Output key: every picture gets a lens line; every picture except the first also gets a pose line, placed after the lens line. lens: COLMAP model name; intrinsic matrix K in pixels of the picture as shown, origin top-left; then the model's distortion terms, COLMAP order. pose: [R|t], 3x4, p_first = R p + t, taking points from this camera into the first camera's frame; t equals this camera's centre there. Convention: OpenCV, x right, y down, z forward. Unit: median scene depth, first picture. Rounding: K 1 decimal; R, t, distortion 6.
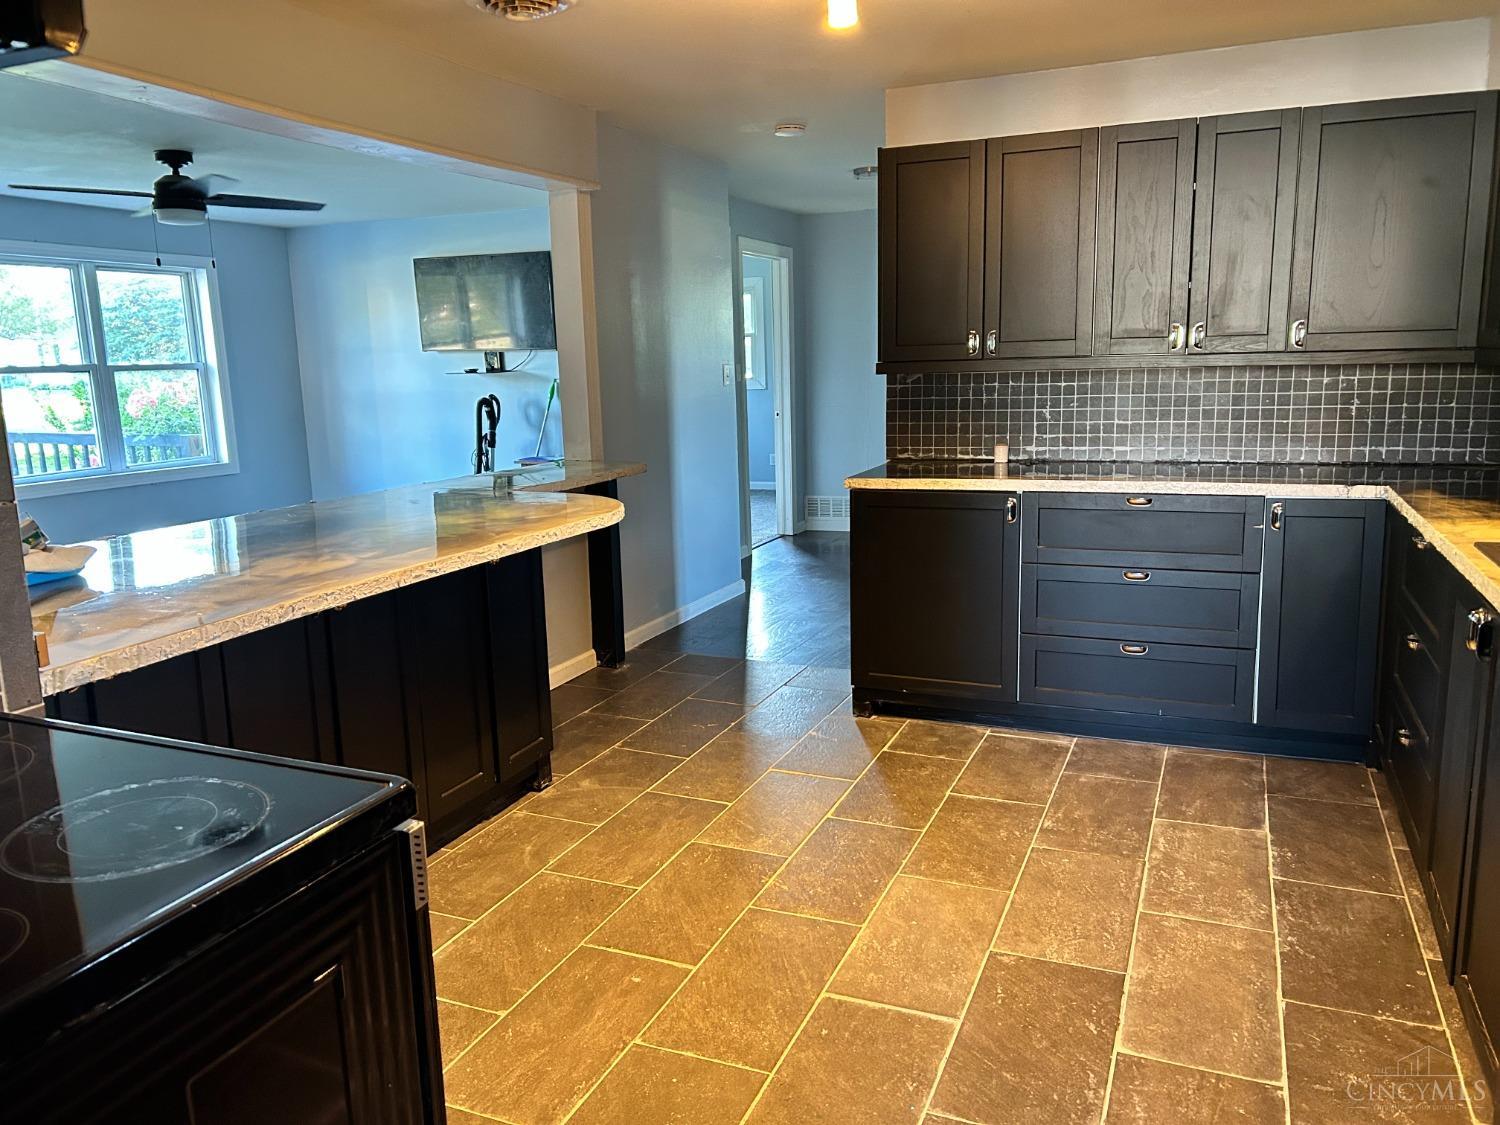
lens RADIAL K [[1125.9, 0, 752.6], [0, 1125.9, 567.0], [0, 0, 1]] dist [0.028615, -0.015129]
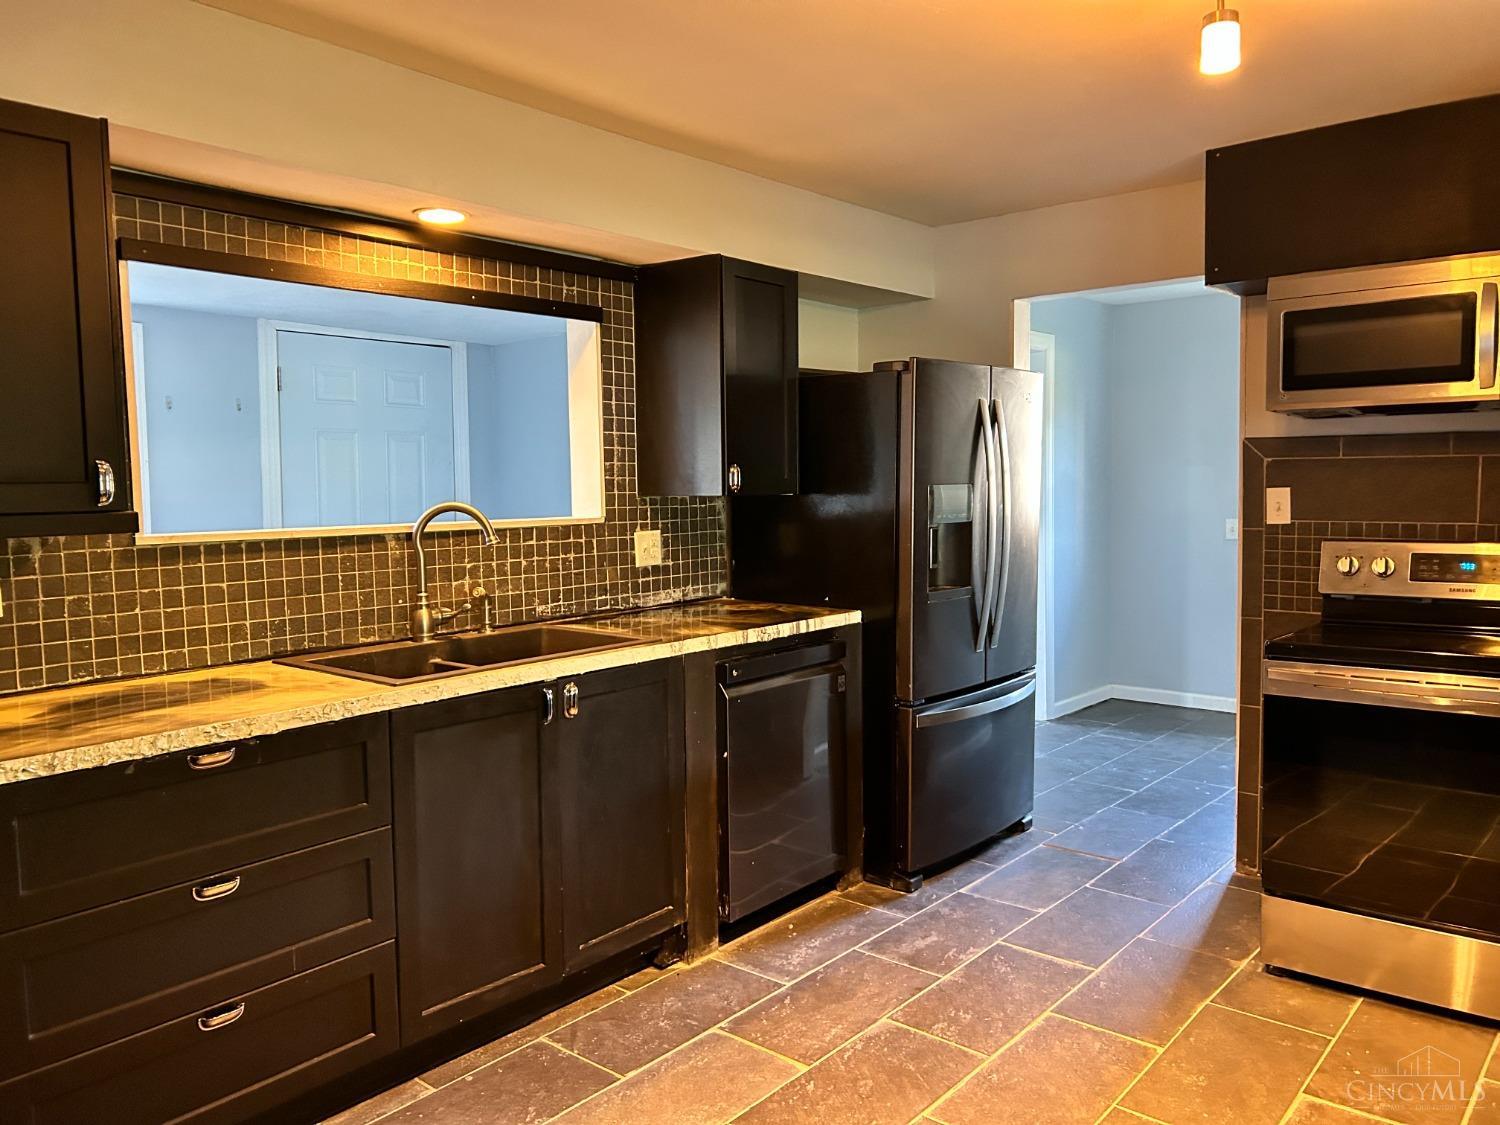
lens RADIAL K [[1125.9, 0, 748.7], [0, 1125.9, 560.3], [0, 0, 1]] dist [0.028615, -0.015129]
pose [[-0.949165, 0.011222, 0.314579, 0.000292], [0.094433, 0.963485, 0.250558, -0.170602], [-0.300280, 0.267527, -0.915566, 0.855818]]
